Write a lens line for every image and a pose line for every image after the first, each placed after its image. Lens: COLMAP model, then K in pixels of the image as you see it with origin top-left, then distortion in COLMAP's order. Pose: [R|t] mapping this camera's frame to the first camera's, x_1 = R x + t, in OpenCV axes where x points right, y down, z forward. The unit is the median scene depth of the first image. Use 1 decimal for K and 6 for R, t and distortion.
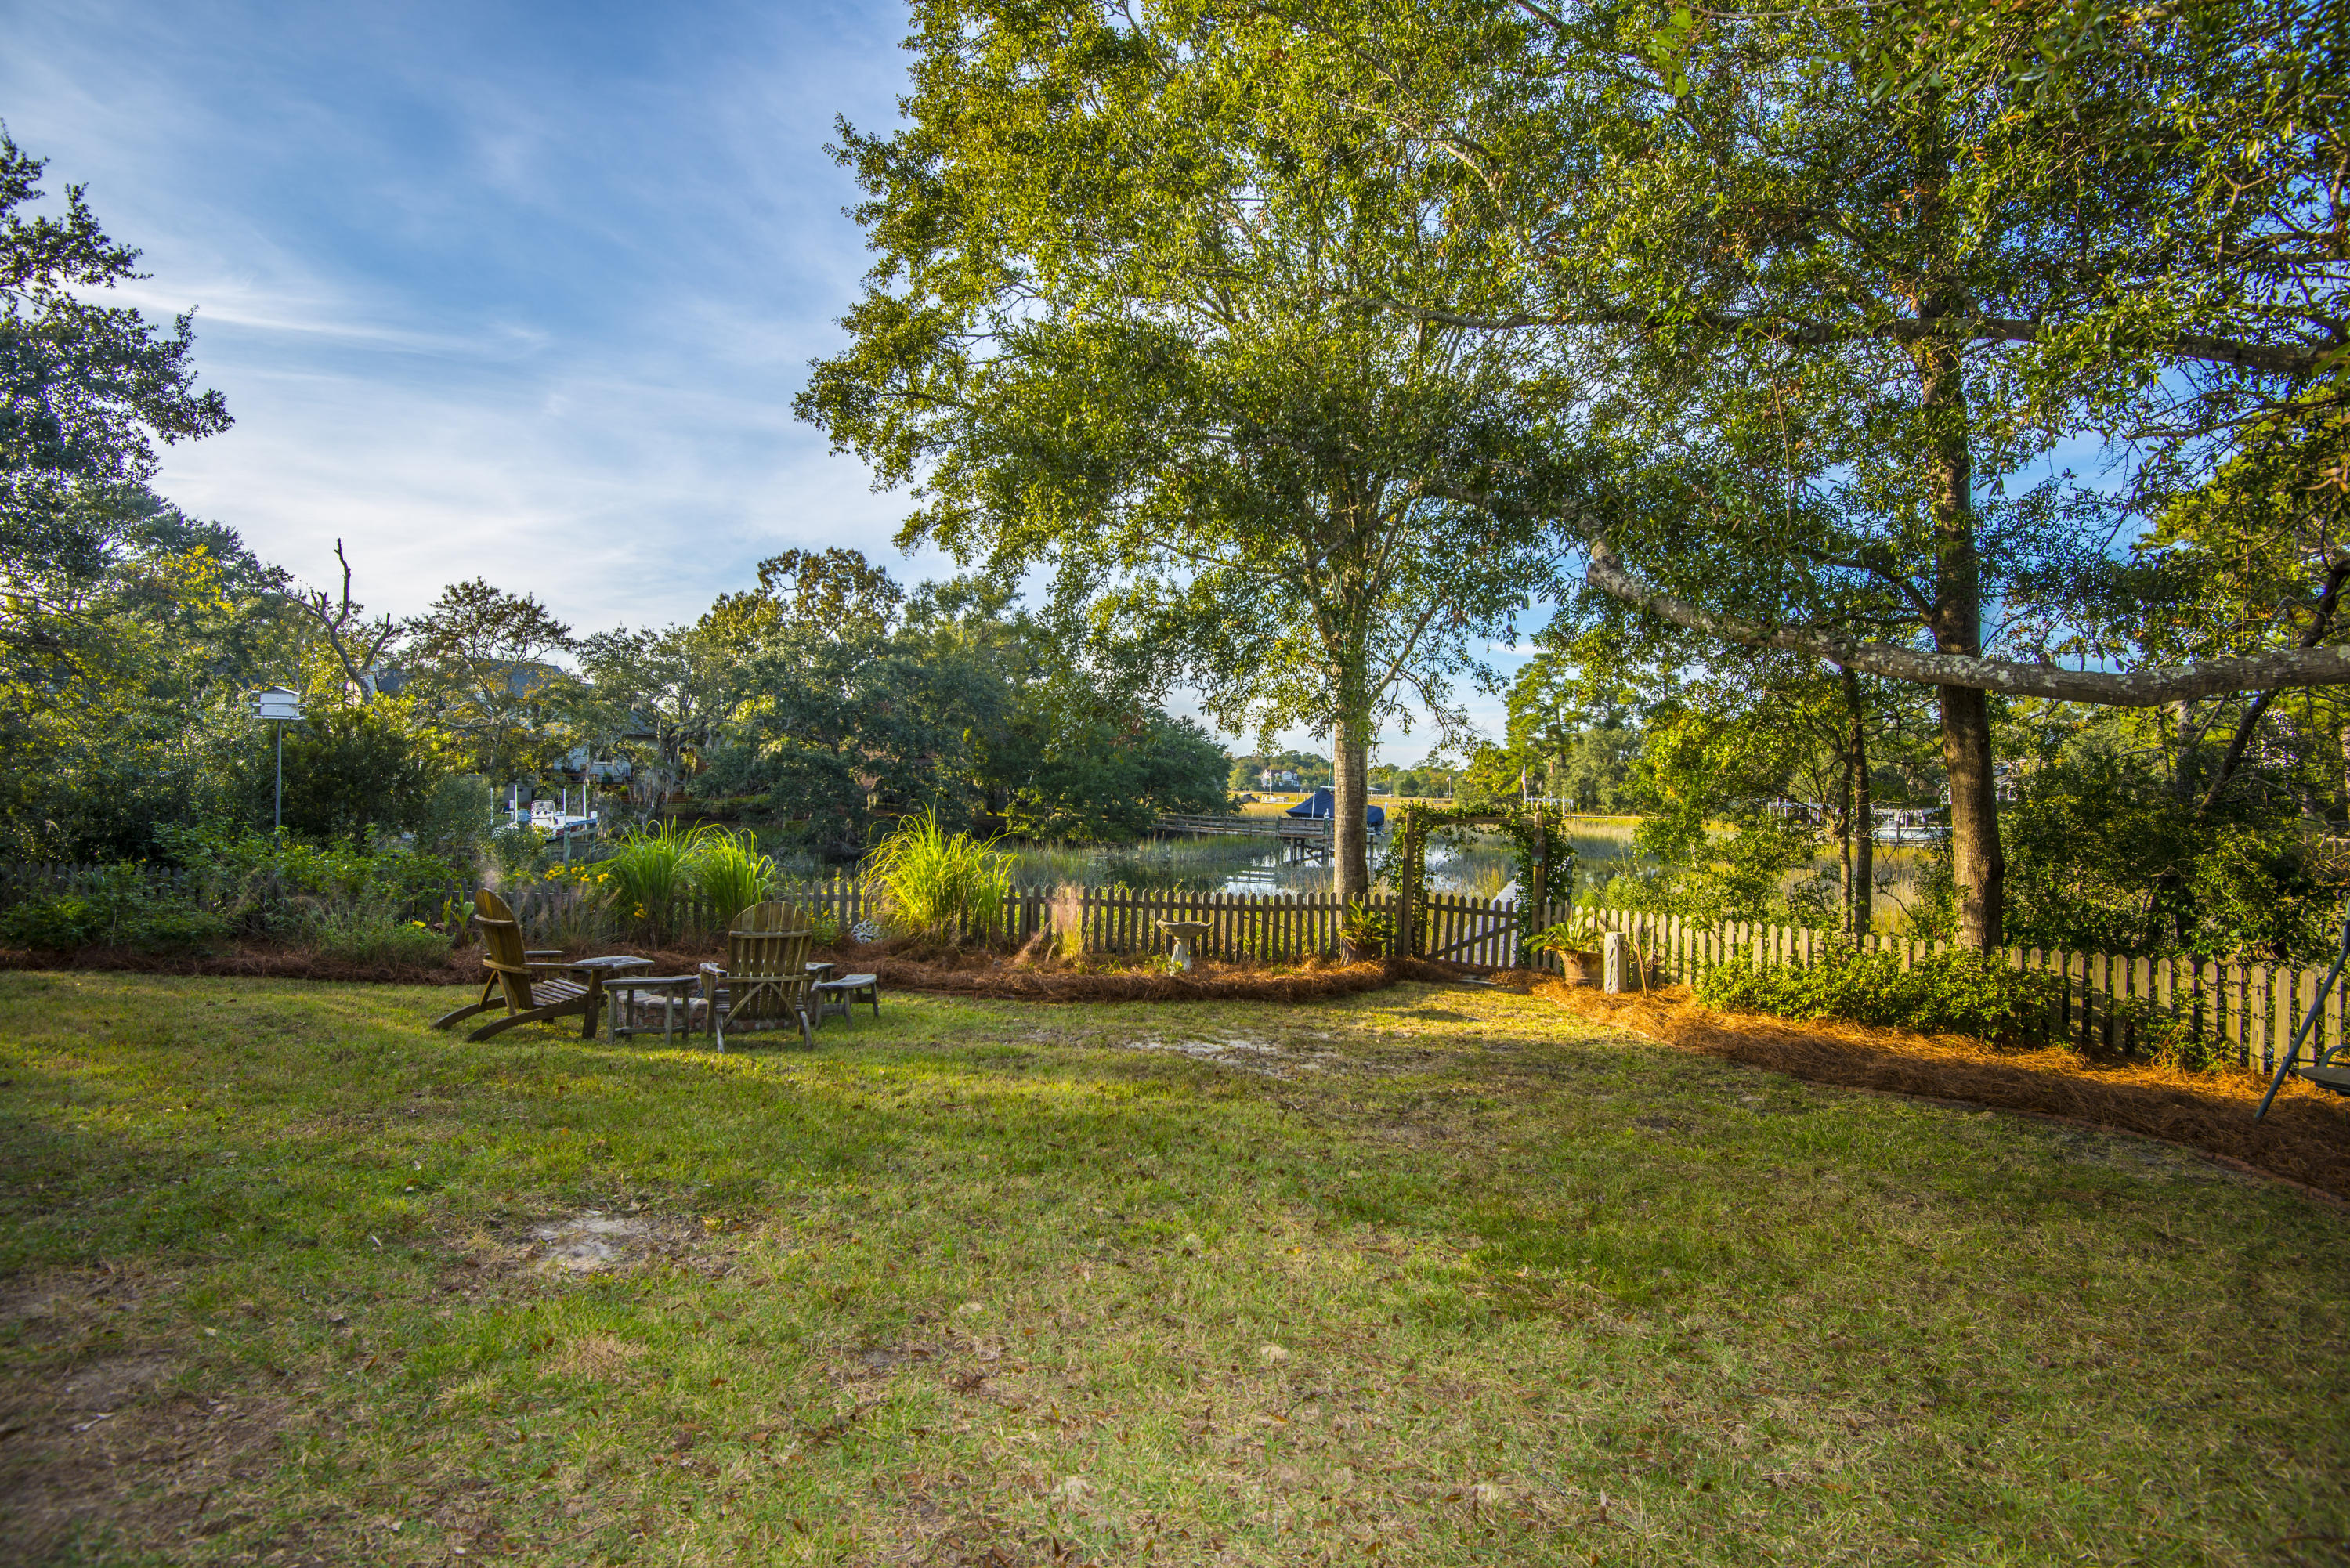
lens RADIAL K [[1073.2, 0, 1175.0], [0, 1073.2, 784.0], [0, 0, 1]] dist [-0.016116, -0.011596]
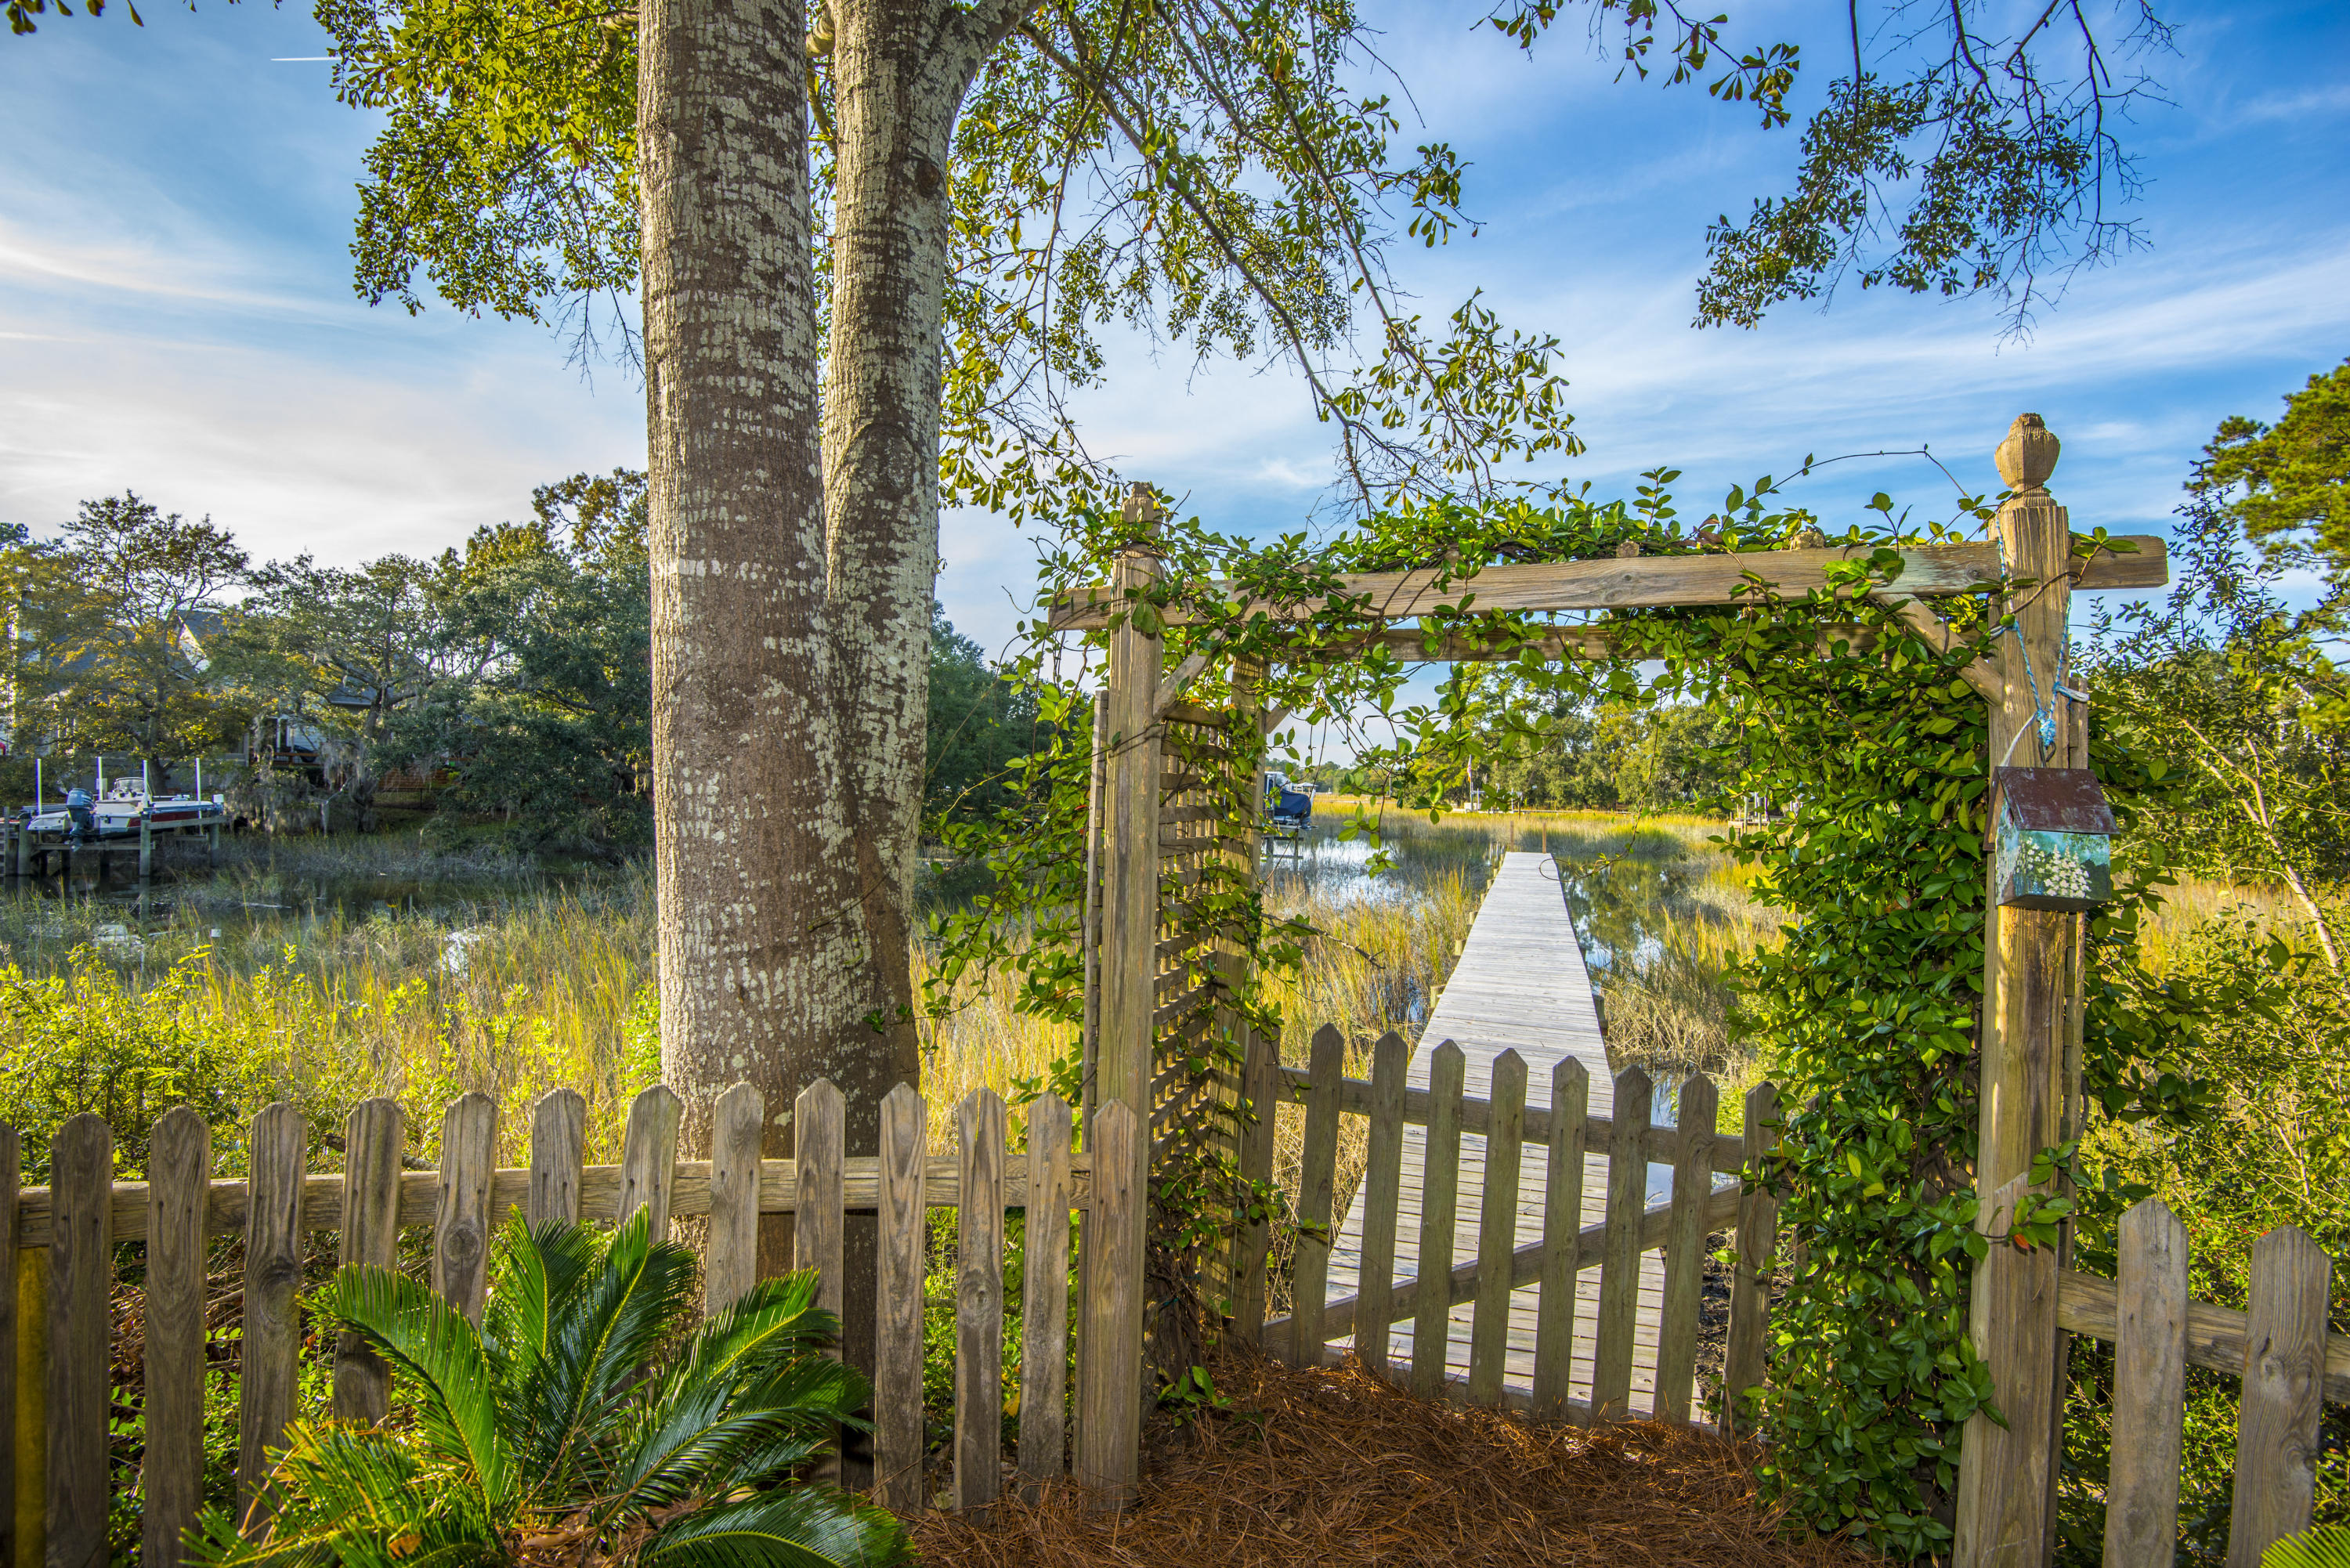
lens RADIAL K [[1073.2, 0, 1175.0], [0, 1073.2, 784.0], [0, 0, 1]] dist [-0.016116, -0.011596]
pose [[0.998584, 0.000102, 0.053204, 0.056629], [-0.000116, 1.000000, 0.000251, 0.015713], [-0.053204, -0.000257, 0.998584, 0.219509]]
